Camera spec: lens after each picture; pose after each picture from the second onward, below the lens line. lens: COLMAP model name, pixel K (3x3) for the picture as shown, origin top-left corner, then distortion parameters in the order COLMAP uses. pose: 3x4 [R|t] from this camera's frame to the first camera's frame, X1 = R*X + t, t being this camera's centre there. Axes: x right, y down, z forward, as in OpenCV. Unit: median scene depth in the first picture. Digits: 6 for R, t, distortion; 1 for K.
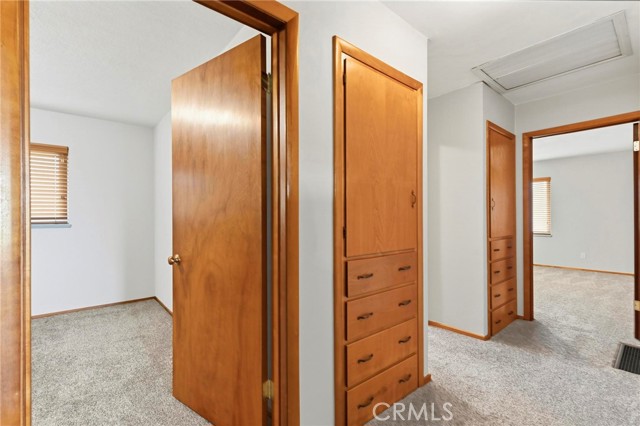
lens RADIAL K [[290.5, 0, 324.2], [0, 290.5, 215.6], [0, 0, 1]] dist [0.003968, 0.000373]
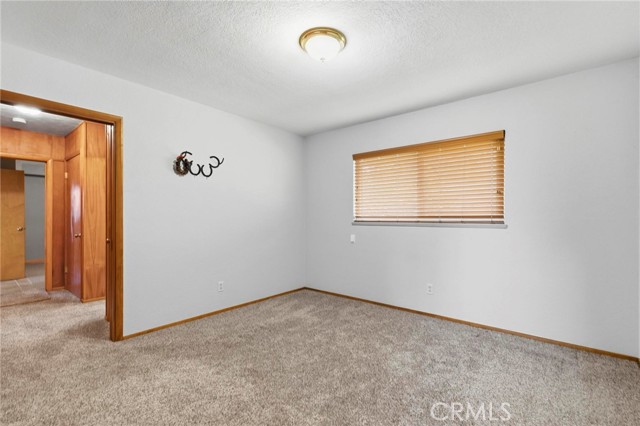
lens RADIAL K [[290.5, 0, 326.4], [0, 290.5, 216.4], [0, 0, 1]] dist [0.003968, 0.000373]
pose [[0.178088, 0.005892, -0.983997, -0.164606], [0.003096, 0.999974, 0.006548, 0.000418], [0.984010, -0.004212, 0.178065, 0.369925]]
